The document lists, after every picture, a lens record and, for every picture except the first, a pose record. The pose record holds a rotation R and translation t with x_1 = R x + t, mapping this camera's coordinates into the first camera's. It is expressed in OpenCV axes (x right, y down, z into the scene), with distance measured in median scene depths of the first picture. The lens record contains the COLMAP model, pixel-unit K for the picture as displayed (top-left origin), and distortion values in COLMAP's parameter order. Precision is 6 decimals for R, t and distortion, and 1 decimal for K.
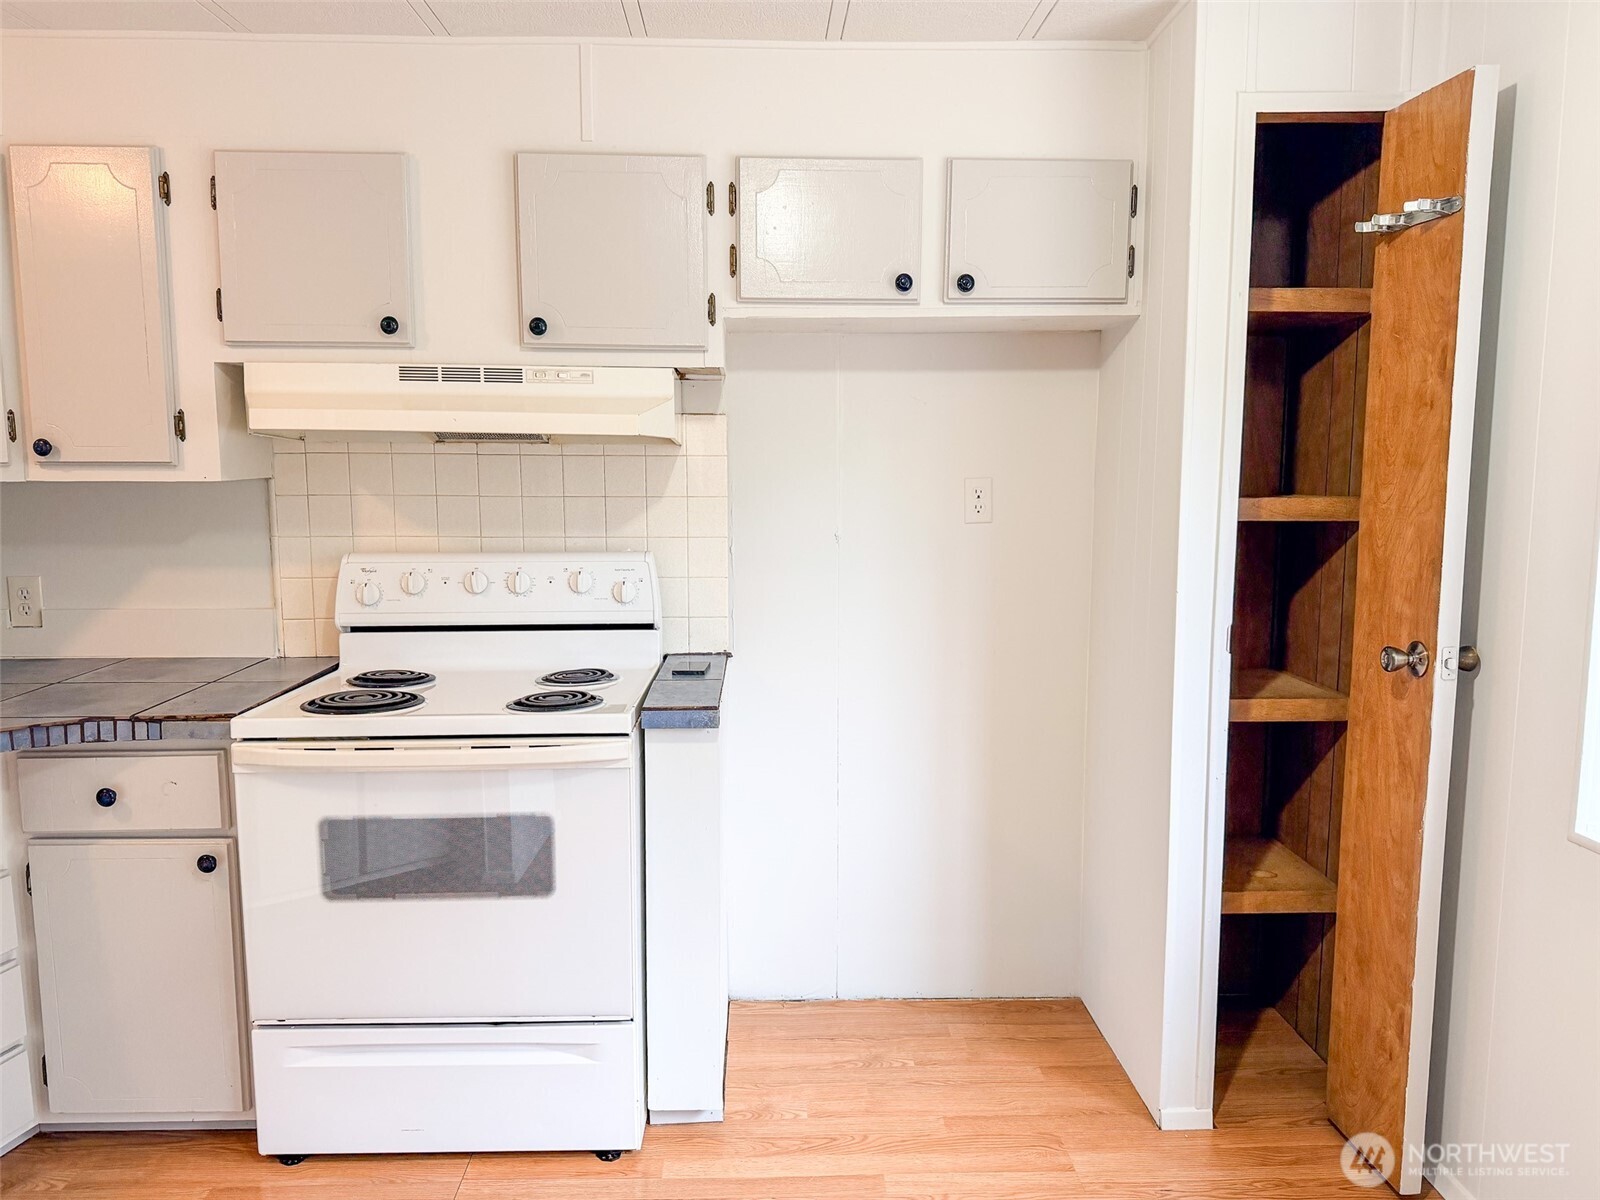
lens RADIAL K [[1122.8, 0, 800.0], [0, 1122.8, 600.0], [0, 0, 1]] dist [0.036884, -0.068068]
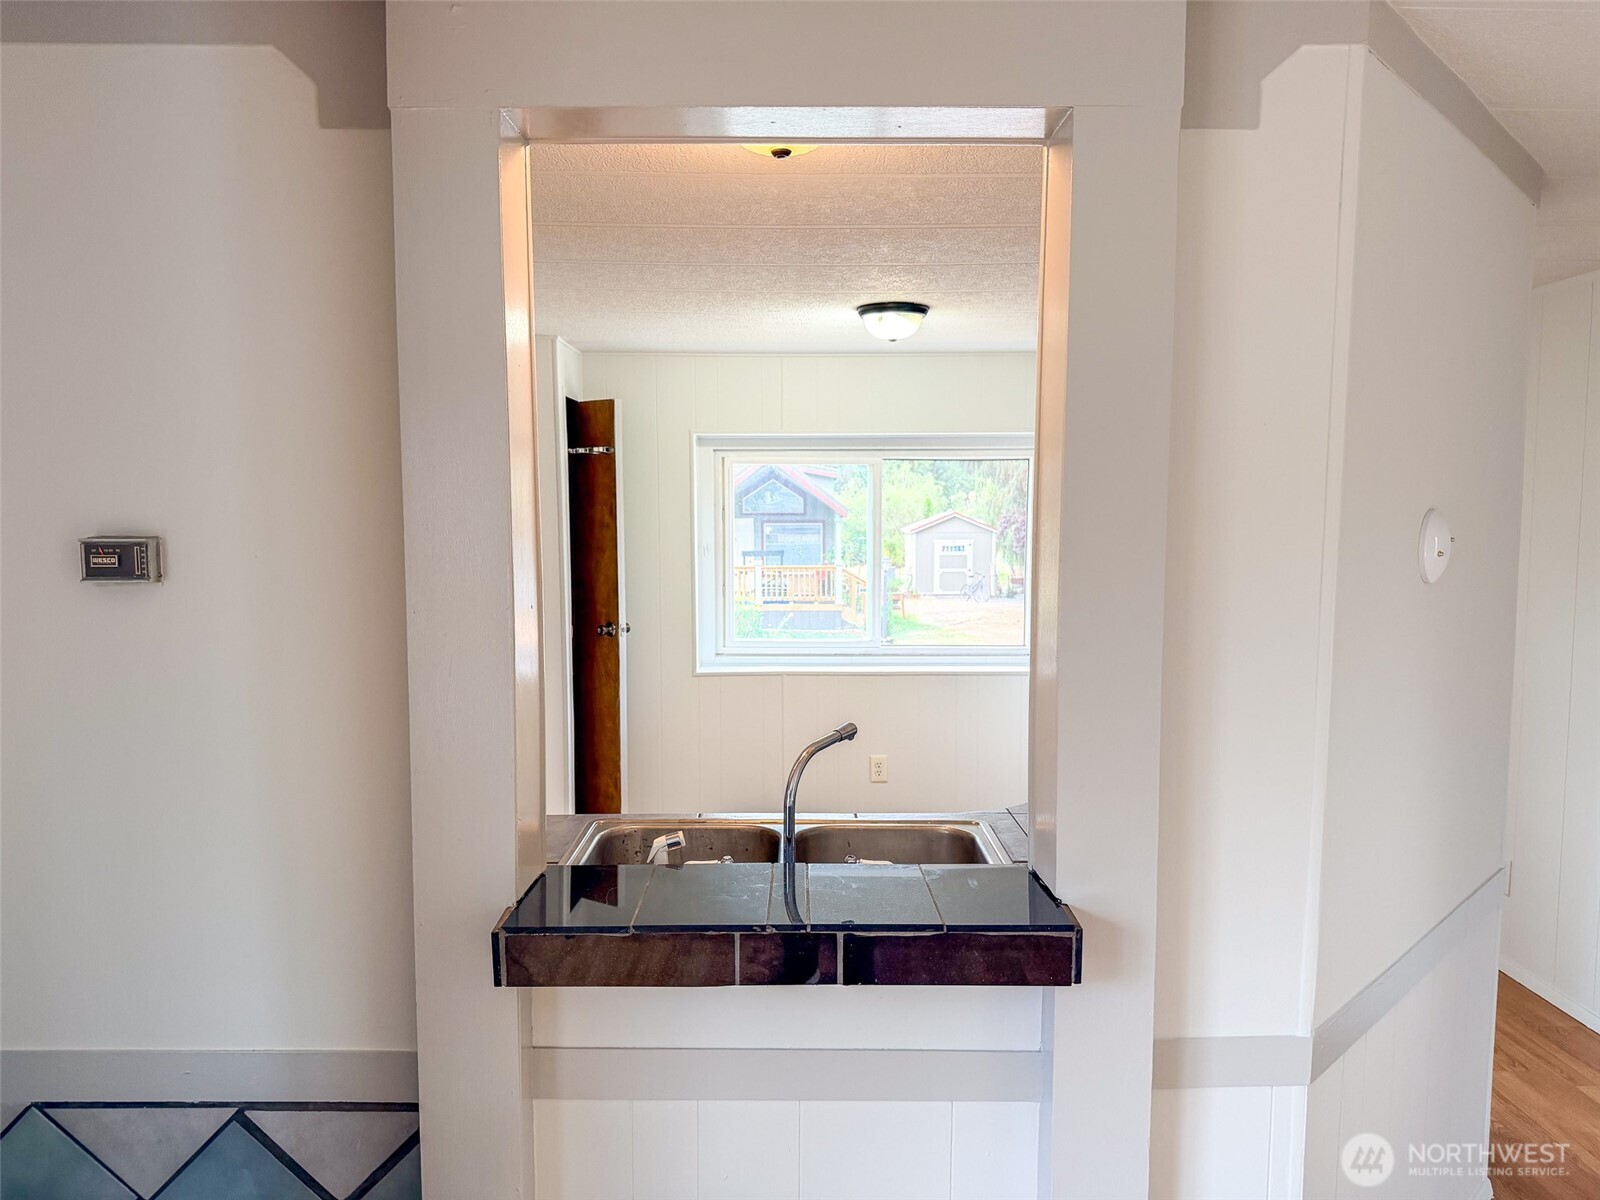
lens RADIAL K [[1119.1, 0, 804.5], [0, 1119.1, 604.7], [0, 0, 1]] dist [0.001263, -0.004221]
pose [[0.041943, -0.068419, 0.996775, -1.878287], [0.123217, 0.990391, 0.062796, -0.102992], [-0.991493, 0.120186, 0.049970, 0.457385]]
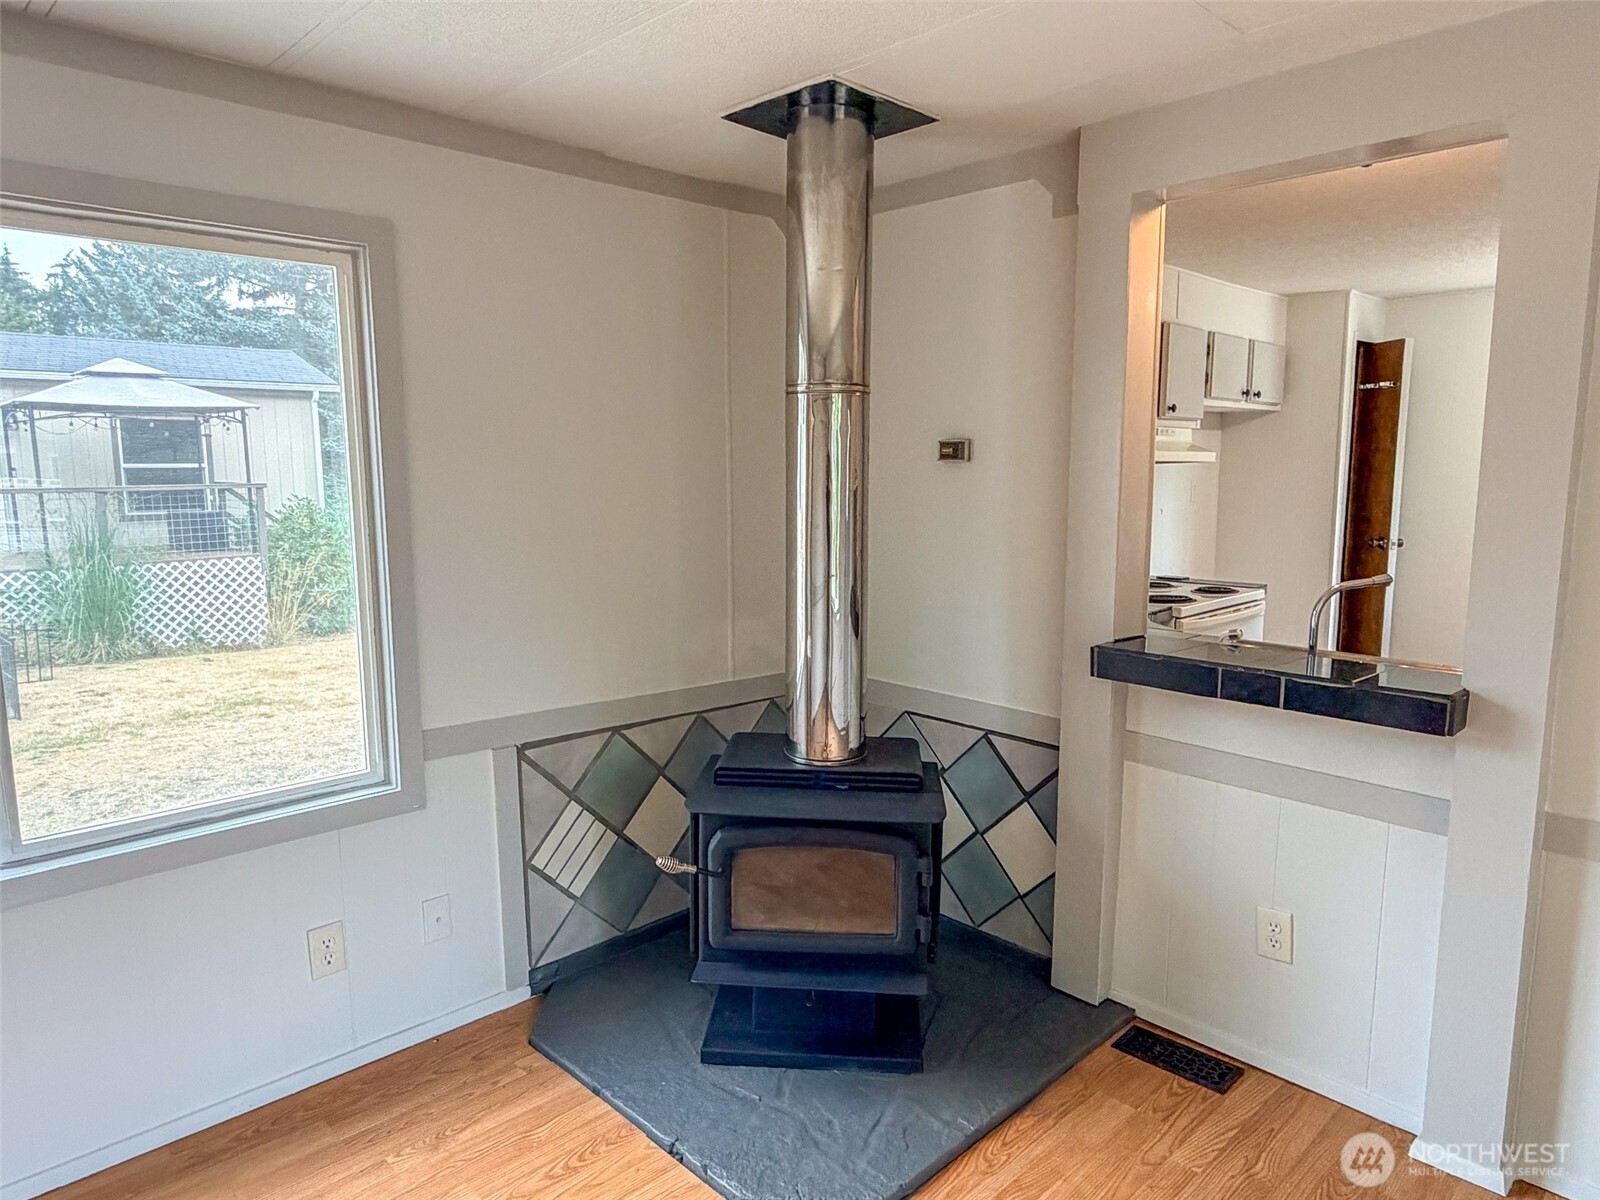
lens RADIAL K [[1022.9, 0, 802.2], [0, 1022.9, 605.9], [0, 0, 1]] dist [0.000081, 0.003881]
pose [[0.752094, -0.081728, 0.653969, -2.248064], [0.070950, 0.996555, 0.042946, -0.002364], [-0.655226, 0.014099, 0.755301, 0.016325]]
